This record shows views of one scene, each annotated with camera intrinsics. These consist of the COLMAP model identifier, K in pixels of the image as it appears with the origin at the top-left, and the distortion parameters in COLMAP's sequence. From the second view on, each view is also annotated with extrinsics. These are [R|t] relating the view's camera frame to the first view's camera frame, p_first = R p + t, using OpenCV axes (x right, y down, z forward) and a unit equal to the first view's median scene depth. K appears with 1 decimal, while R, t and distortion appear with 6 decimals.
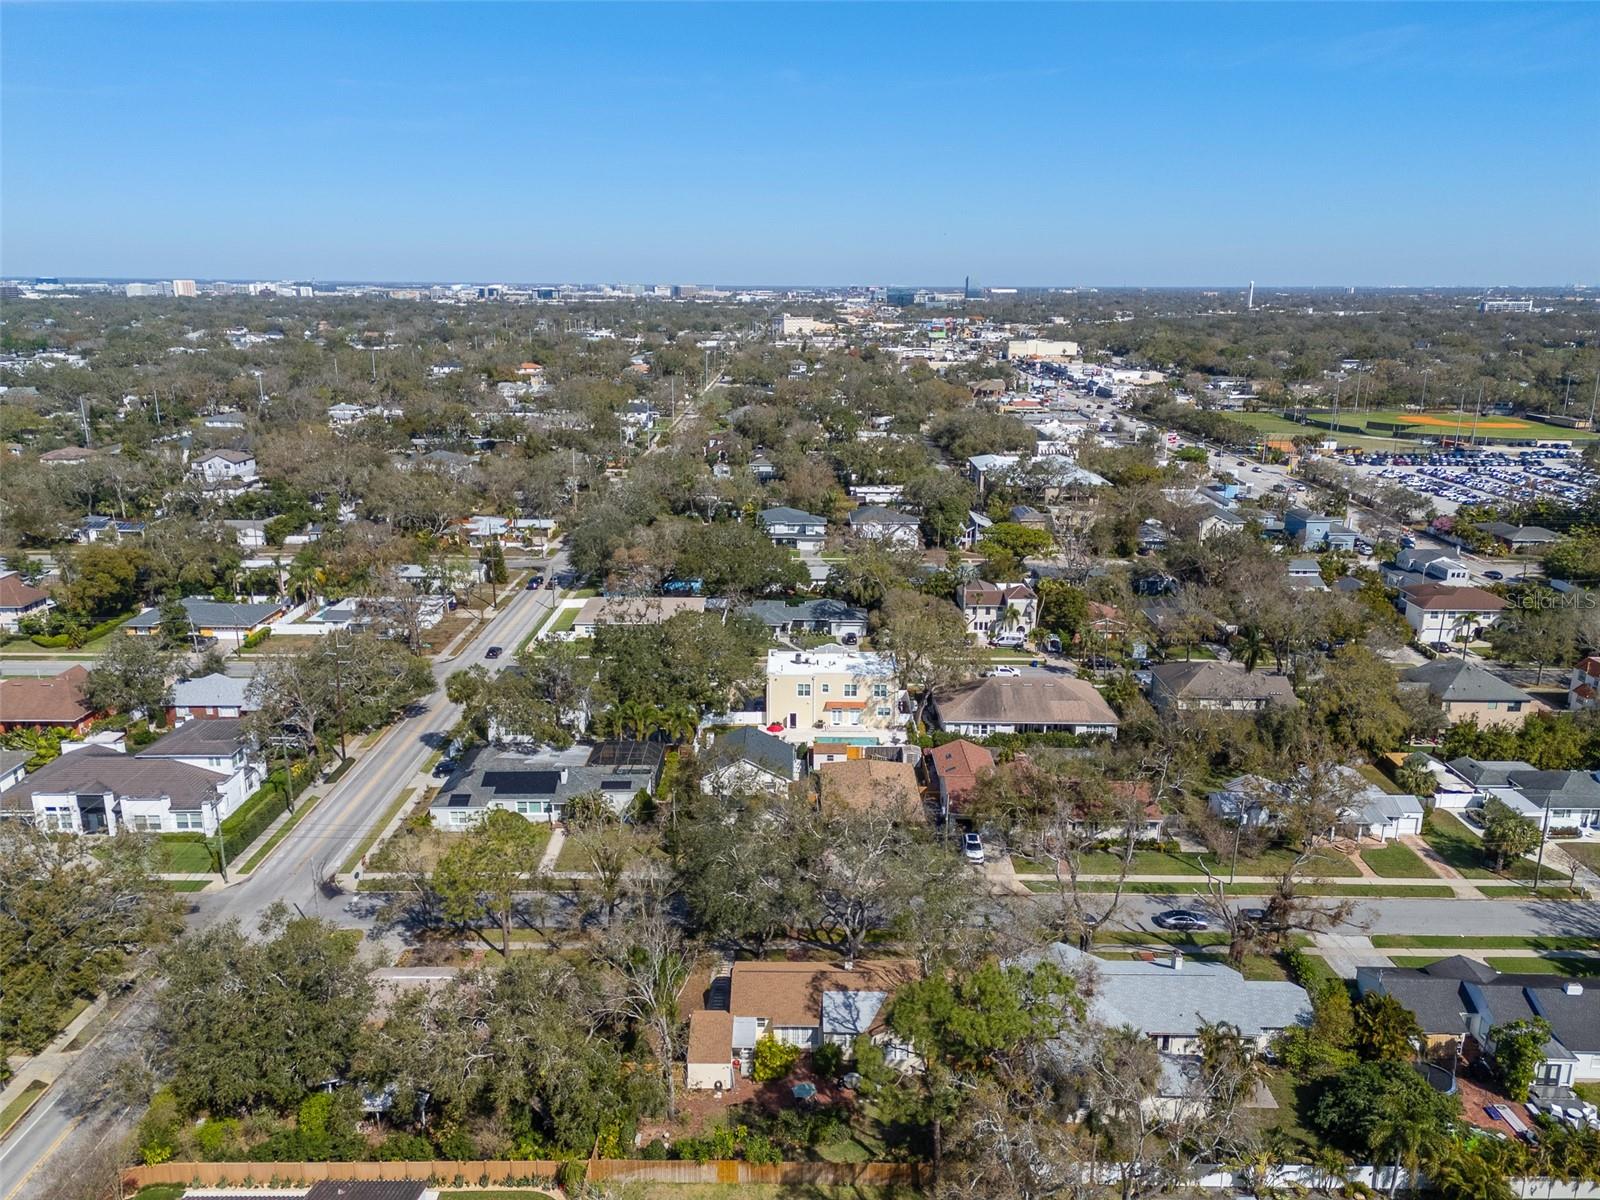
lens RADIAL K [[1174.7, 0, 794.3], [0, 1174.7, 587.9], [0, 0, 1]] dist [0.085846, -0.076854]
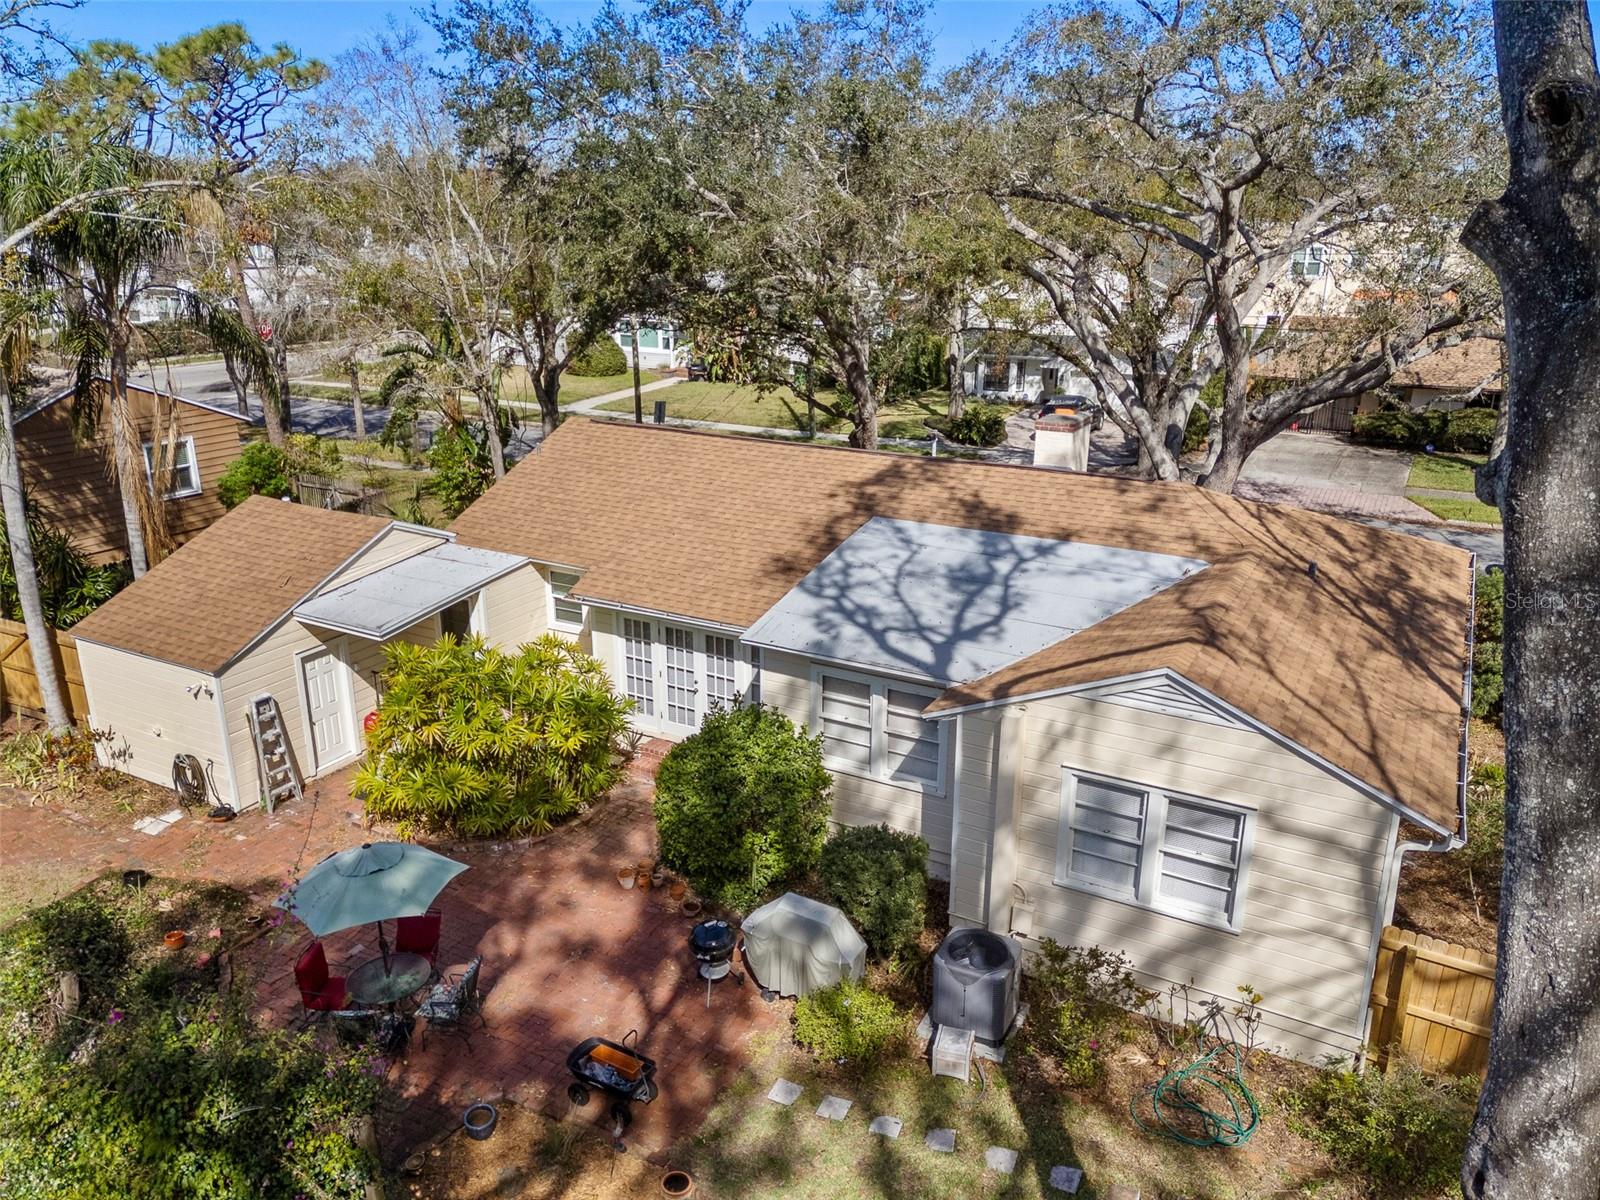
lens RADIAL K [[1174.7, 0, 804.5], [0, 1174.7, 591.6], [0, 0, 1]] dist [0.085846, -0.076854]
pose [[0.878158, 0.144888, -0.455902, 0.061007], [-0.123247, 0.989382, 0.077033, 0.201256], [0.462222, -0.011458, 0.886690, 0.487984]]
